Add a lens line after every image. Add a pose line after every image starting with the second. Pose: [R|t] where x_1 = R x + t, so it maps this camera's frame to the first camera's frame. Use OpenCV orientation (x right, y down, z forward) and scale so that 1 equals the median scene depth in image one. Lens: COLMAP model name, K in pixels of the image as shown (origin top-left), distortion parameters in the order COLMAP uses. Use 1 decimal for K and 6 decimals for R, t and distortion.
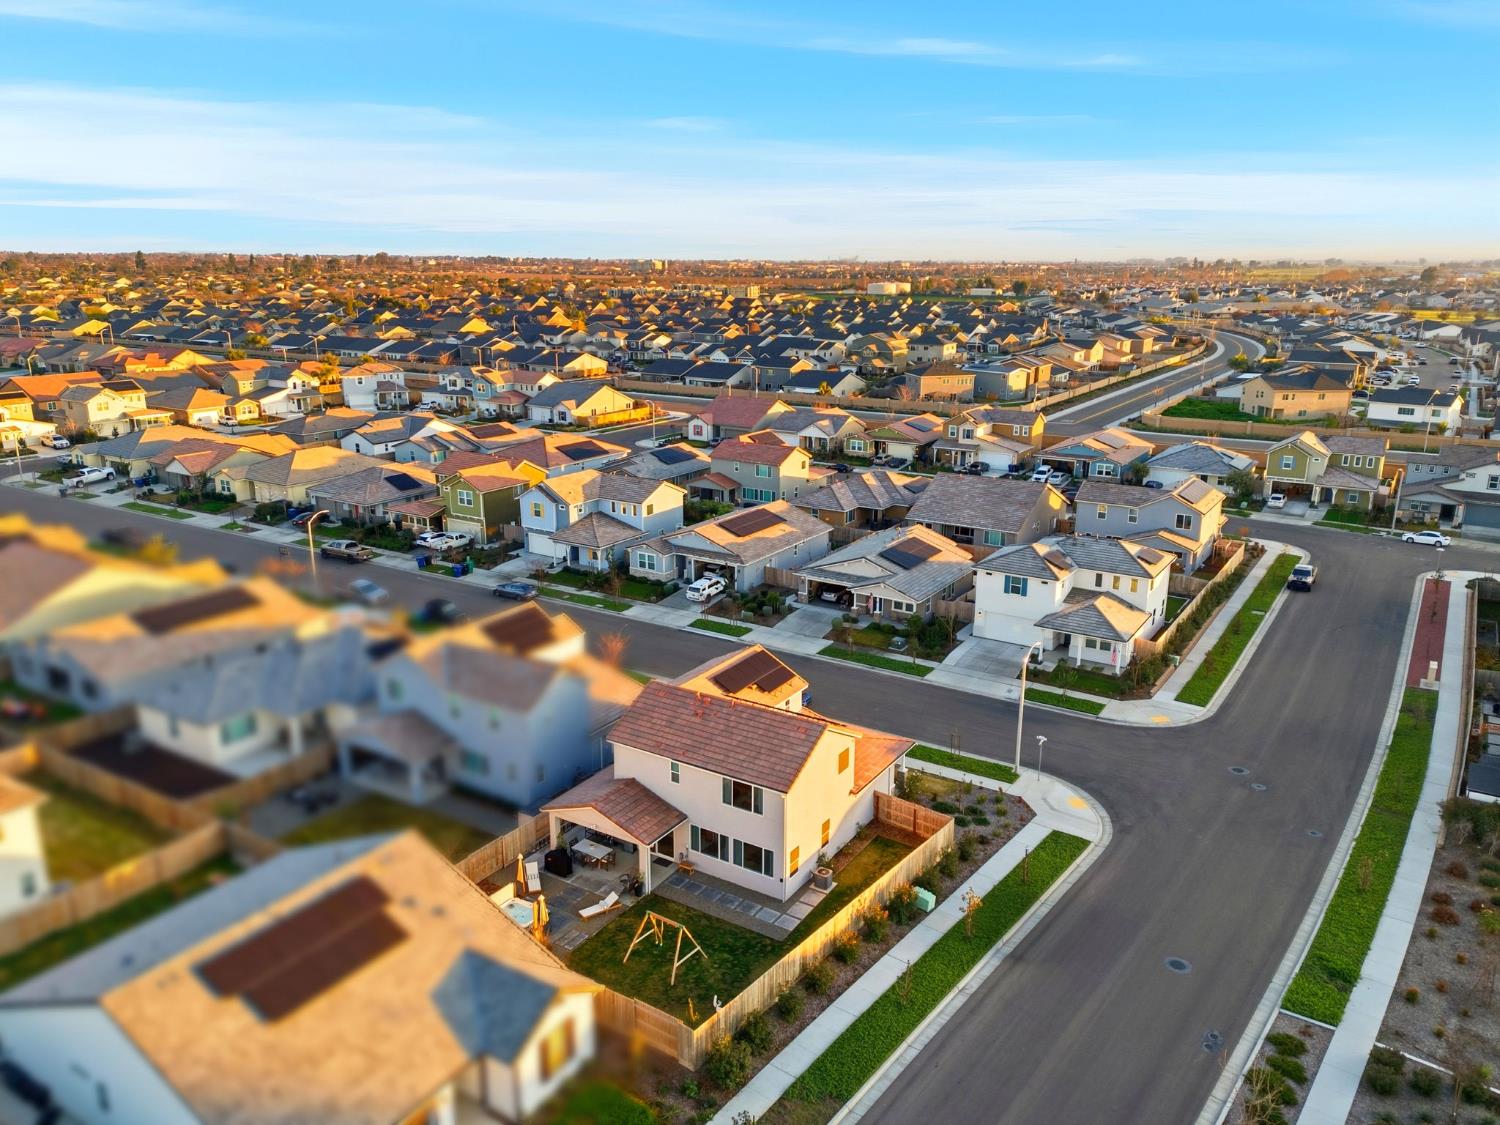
lens RADIAL K [[1099.0, 0, 754.9], [0, 1099.0, 562.0], [0, 0, 1]] dist [0.075867, -0.039180]
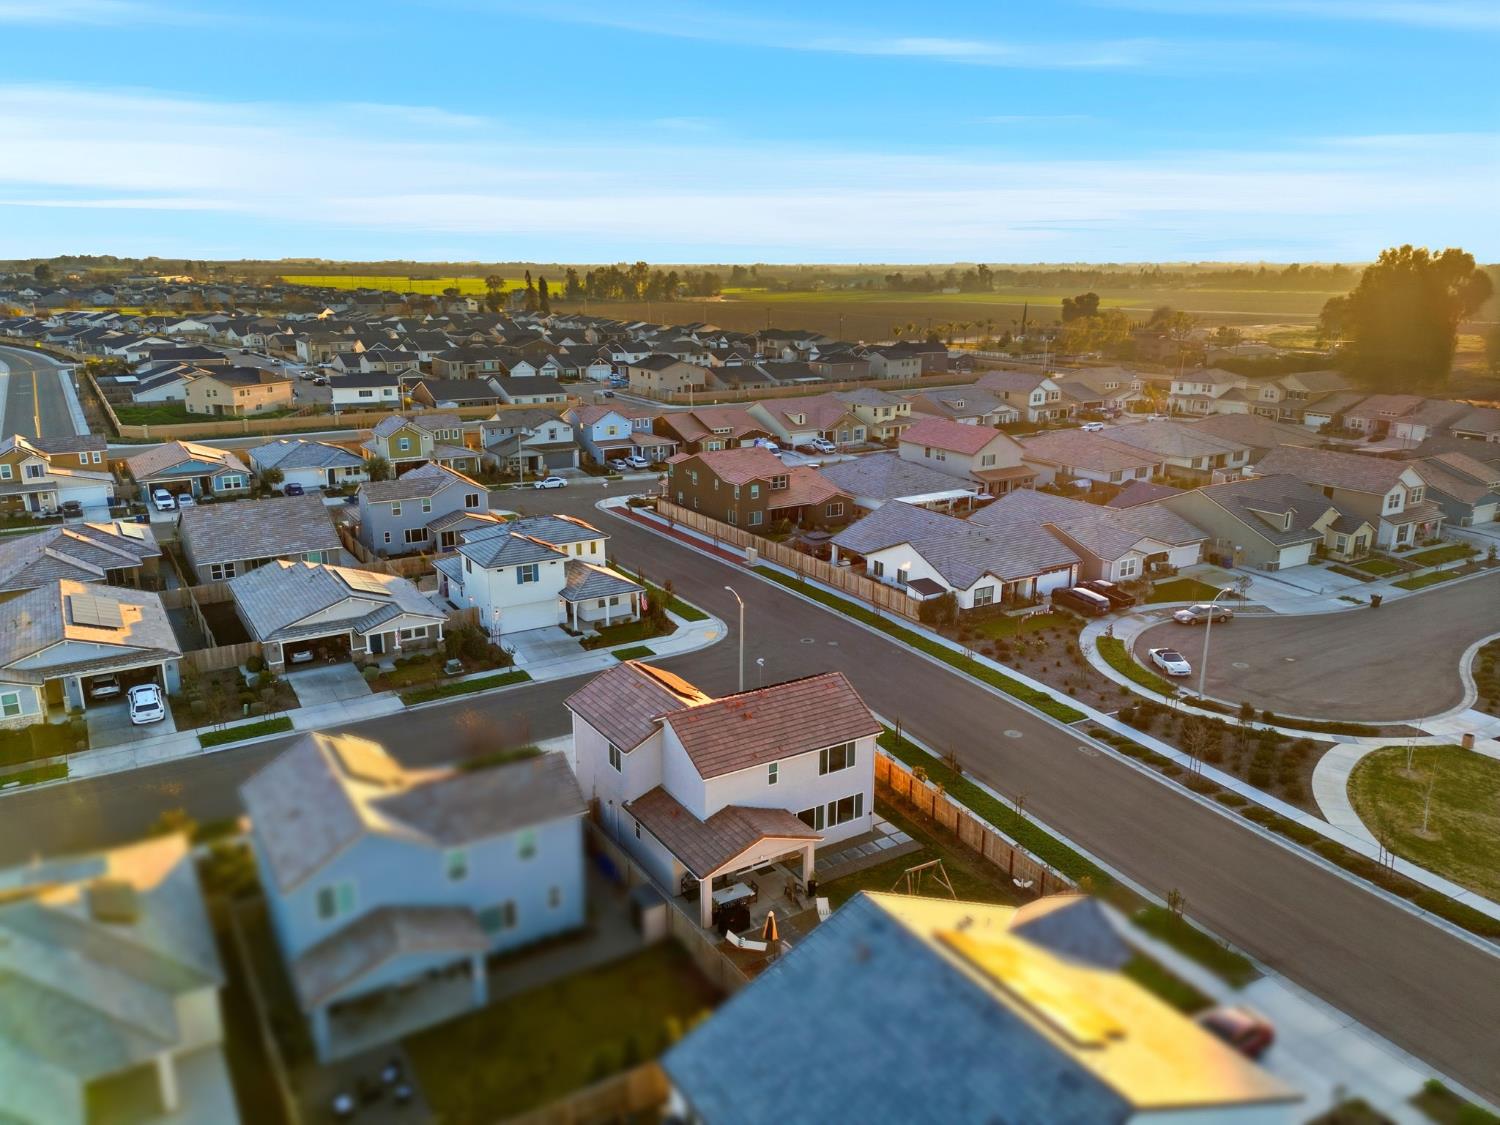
lens RADIAL K [[1099.0, 0, 751.6], [0, 1099.0, 558.3], [0, 0, 1]] dist [0.075867, -0.039180]
pose [[0.434645, -0.238966, 0.868320, -0.592726], [0.238751, 0.960232, 0.144752, -0.096618], [-0.868379, 0.144396, 0.474413, 0.334540]]
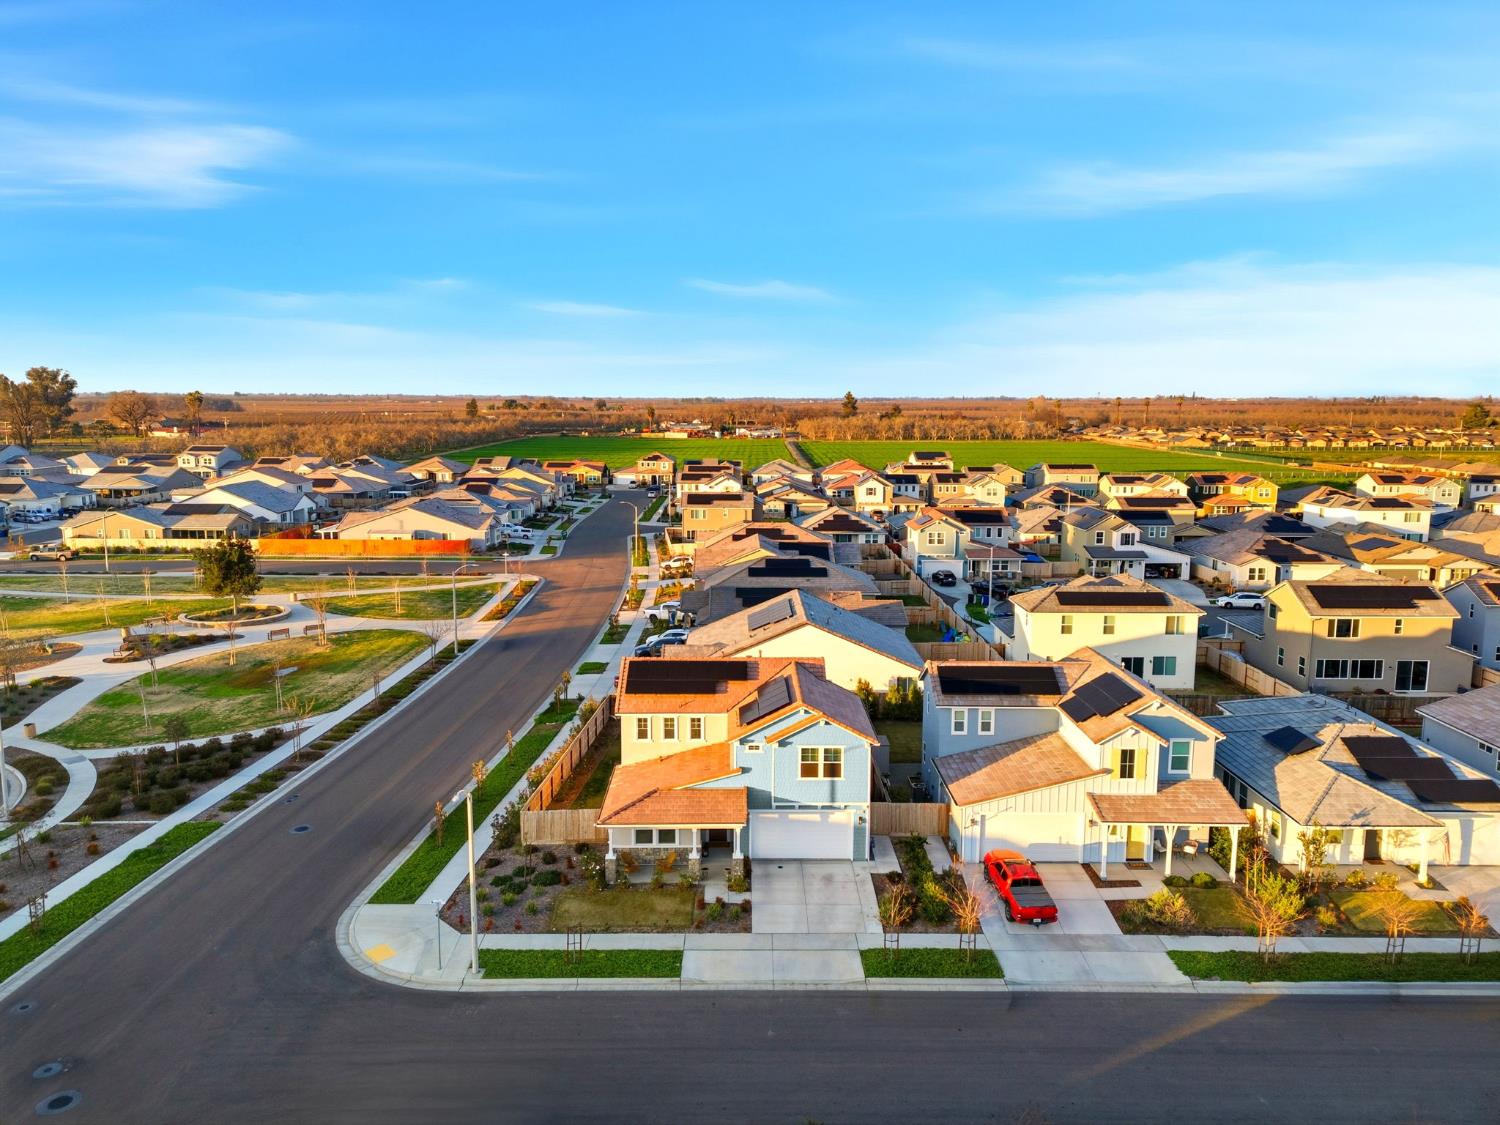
lens RADIAL K [[1099.0, 0, 754.5], [0, 1099.0, 569.1], [0, 0, 1]] dist [0.075867, -0.039180]
pose [[-0.838352, 0.078556, -0.539439, 0.345086], [-0.151243, 0.917195, 0.368617, -0.225706], [0.523728, 0.390617, -0.757051, 1.186924]]
